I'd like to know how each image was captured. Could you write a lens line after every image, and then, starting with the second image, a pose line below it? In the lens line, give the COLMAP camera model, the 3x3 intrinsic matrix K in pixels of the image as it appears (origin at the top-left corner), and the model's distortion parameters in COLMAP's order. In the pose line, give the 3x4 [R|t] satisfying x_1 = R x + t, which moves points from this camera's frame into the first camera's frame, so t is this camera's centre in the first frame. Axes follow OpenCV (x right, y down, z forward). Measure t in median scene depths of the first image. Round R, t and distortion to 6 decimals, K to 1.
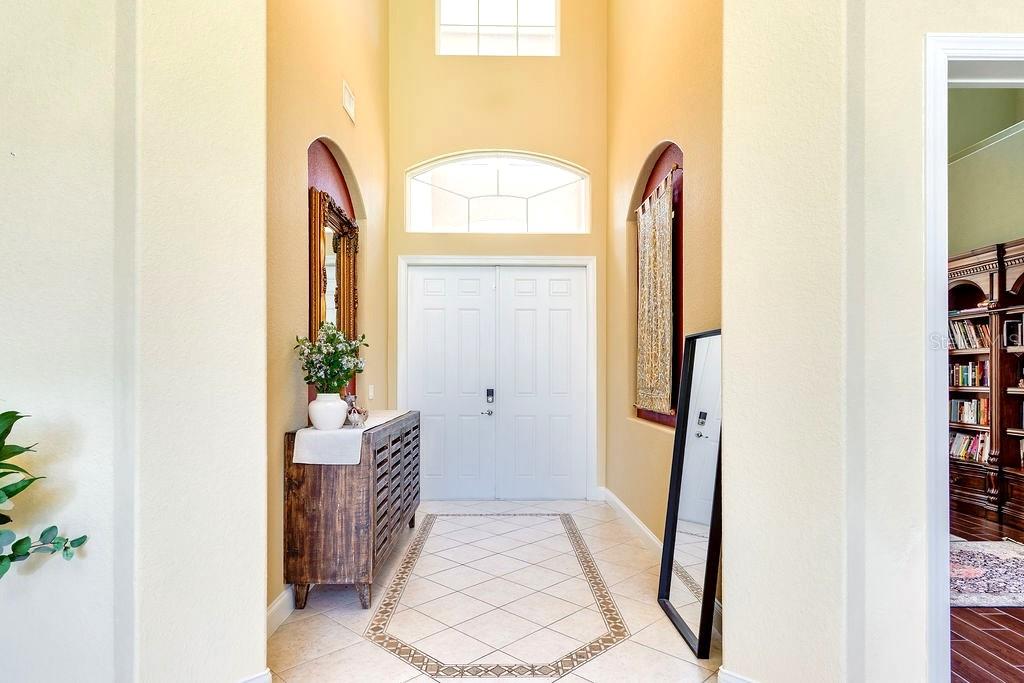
lens RADIAL K [[575.8, 0, 506.3], [0, 575.8, 358.5], [0, 0, 1]] dist [0.003918, 0.002380]
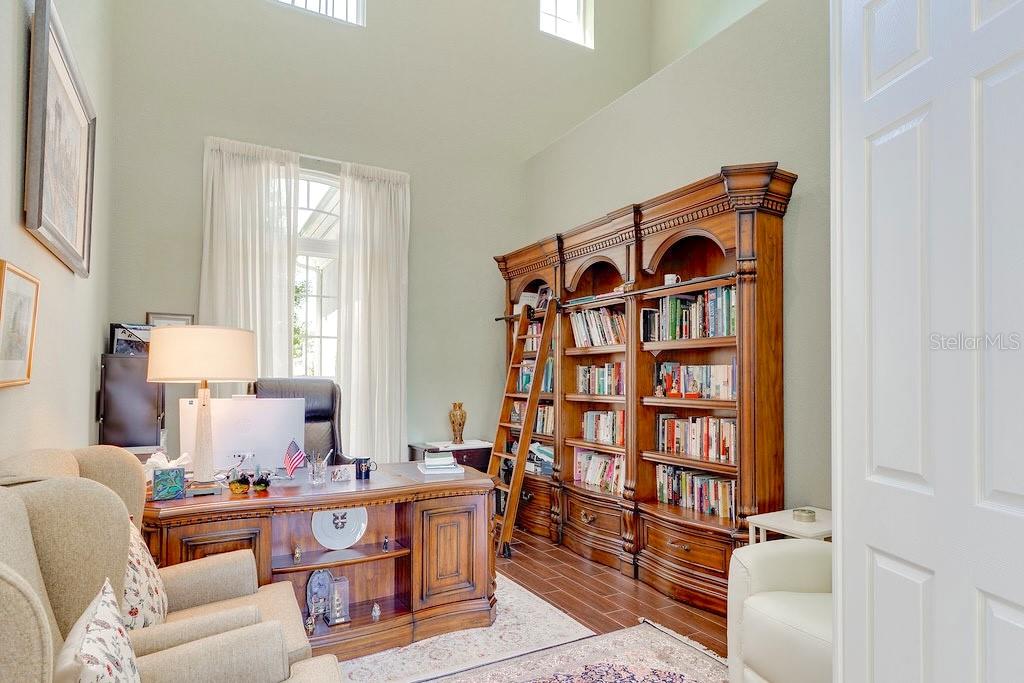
lens RADIAL K [[575.8, 0, 506.3], [0, 575.8, 358.5], [0, 0, 1]] dist [0.003918, 0.002380]
pose [[0.881872, 0.010722, 0.471366, 0.344919], [-0.006172, 0.999918, -0.011198, 0.009557], [-0.471448, 0.006966, 0.881867, 0.411057]]
